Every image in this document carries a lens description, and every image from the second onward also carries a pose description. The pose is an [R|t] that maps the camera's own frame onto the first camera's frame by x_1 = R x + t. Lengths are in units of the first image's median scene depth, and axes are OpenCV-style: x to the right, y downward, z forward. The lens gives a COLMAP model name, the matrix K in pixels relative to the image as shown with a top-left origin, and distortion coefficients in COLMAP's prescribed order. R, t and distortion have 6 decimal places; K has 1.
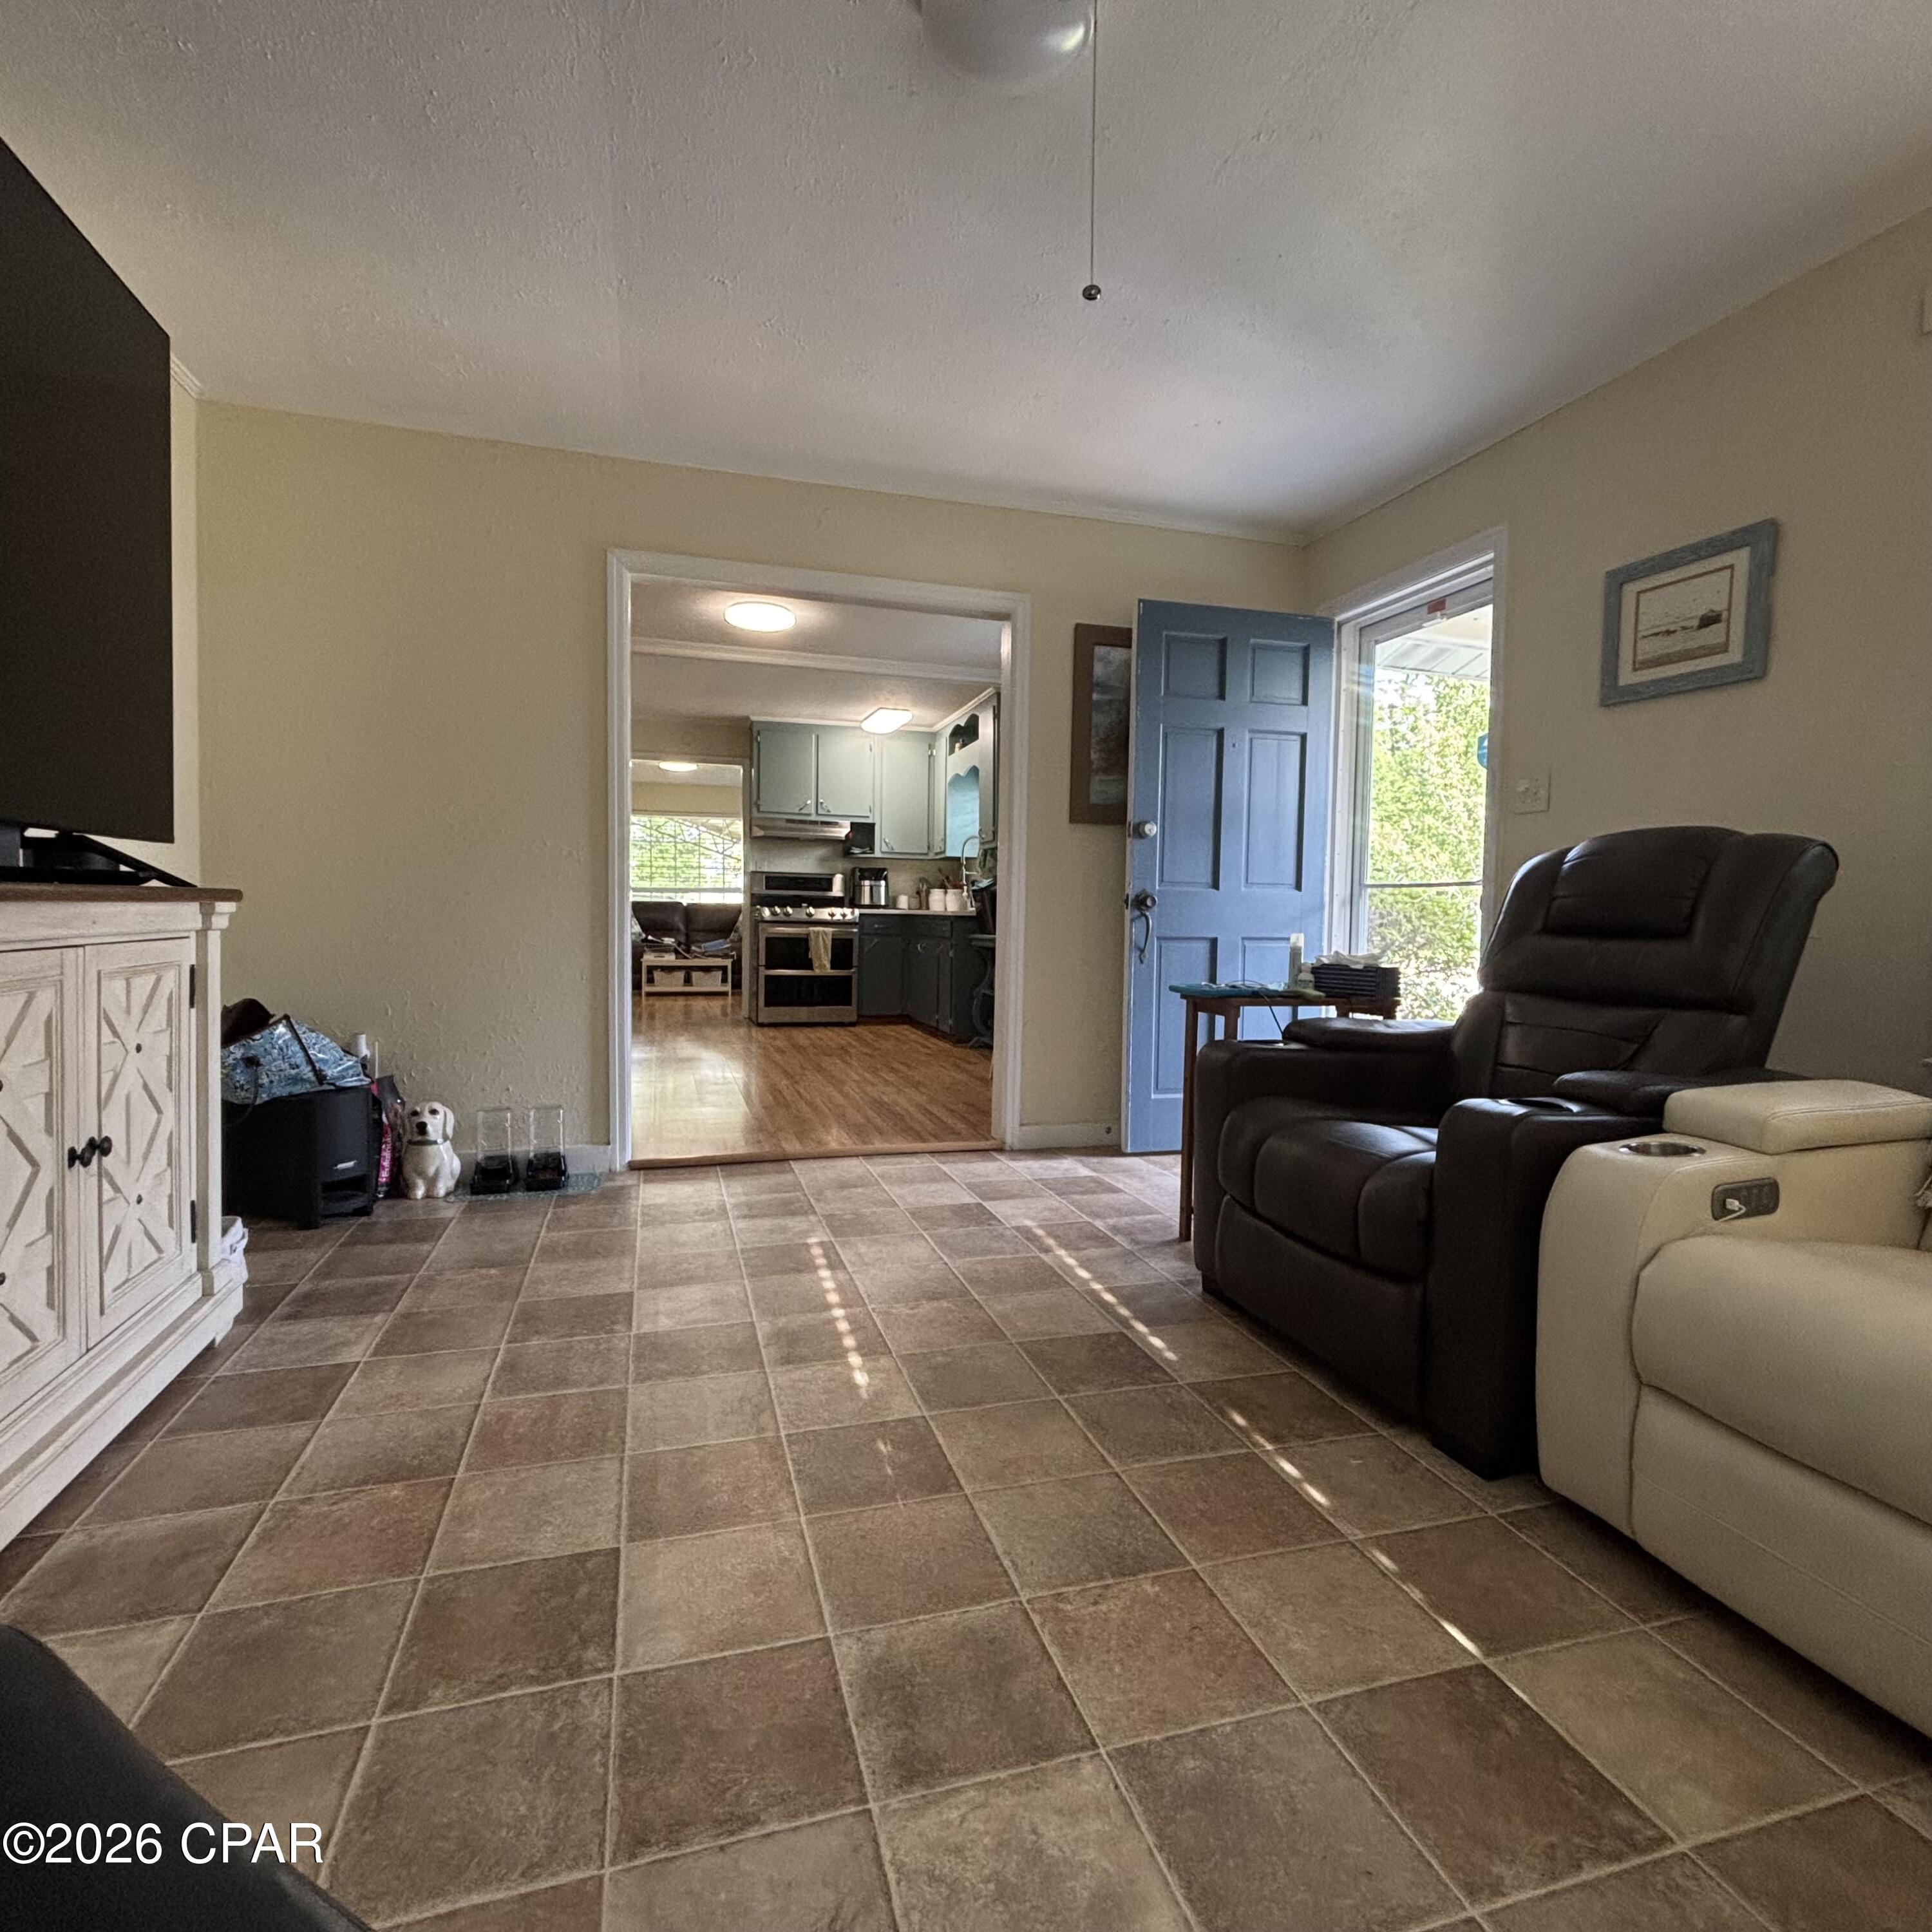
lens RADIAL K [[1041.6, 0, 964.3], [0, 1041.6, 964.5], [0, 0, 1]] dist [0.003573, 0.002003]
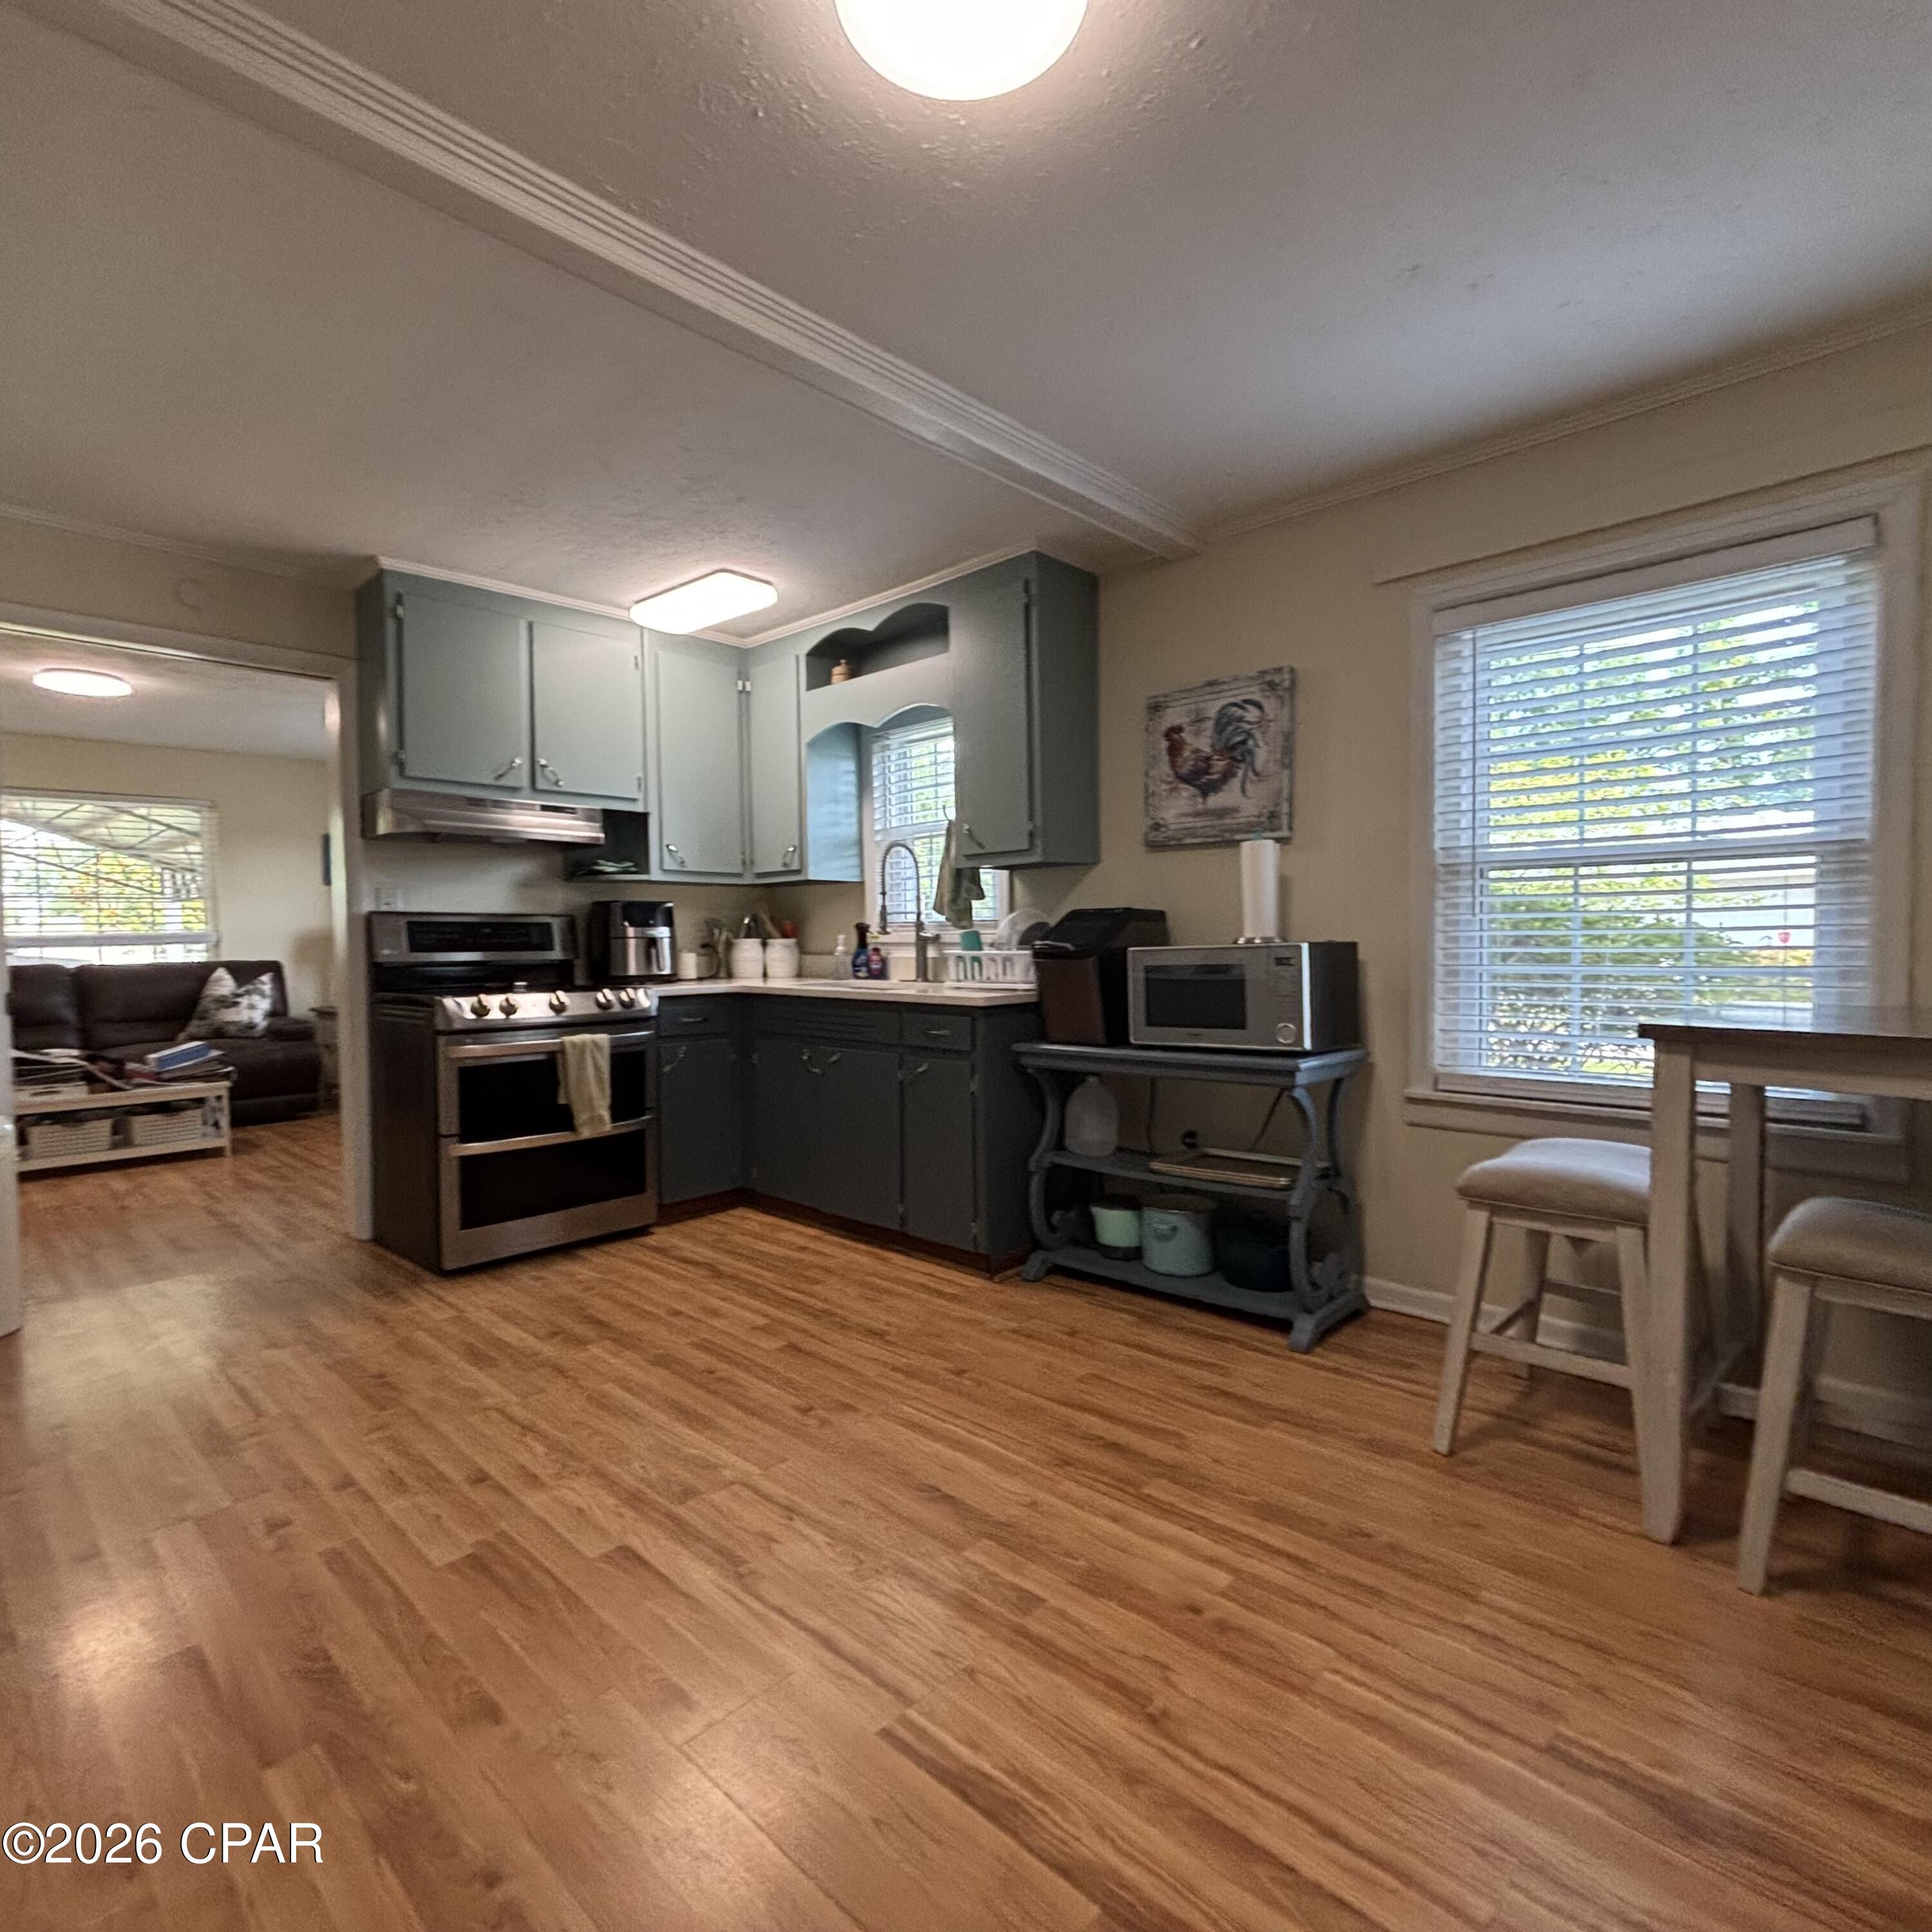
lens RADIAL K [[1041.6, 0, 967.9], [0, 1041.6, 946.4], [0, 0, 1]] dist [0.003573, 0.002003]
pose [[0.869953, -0.031473, 0.492130, -0.201610], [0.050303, 0.998419, -0.025071, -0.050620], [-0.490563, 0.046566, 0.870161, 0.486092]]
